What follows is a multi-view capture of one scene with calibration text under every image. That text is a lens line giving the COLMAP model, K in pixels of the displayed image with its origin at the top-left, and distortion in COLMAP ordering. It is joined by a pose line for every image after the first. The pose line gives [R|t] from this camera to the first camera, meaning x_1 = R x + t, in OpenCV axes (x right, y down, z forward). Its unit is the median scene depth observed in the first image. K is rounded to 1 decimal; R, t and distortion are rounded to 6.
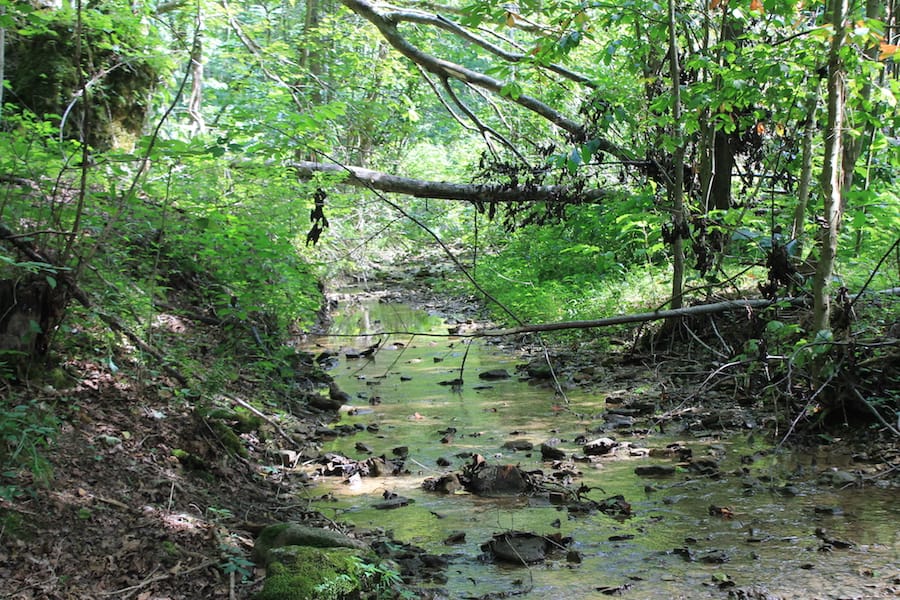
lens RADIAL K [[1594.2, 0, 449.7], [0, 1594.2, 299.5], [0, 0, 1]] dist [0.153078, 0.000000]
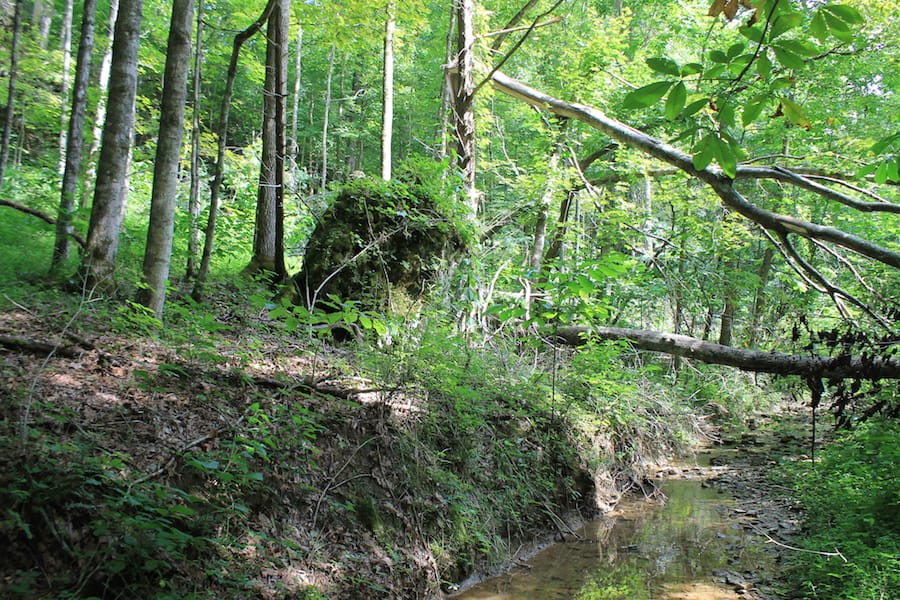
lens RADIAL K [[862.2, 0, 450.1], [0, 862.2, 304.7], [0, 0, 1]] dist [-0.025933, 0.000000]
pose [[0.890127, -0.012268, -0.455547, 0.062568], [-0.038890, 0.993946, -0.102757, -0.055951], [0.454049, 0.109183, 0.884261, 0.640164]]
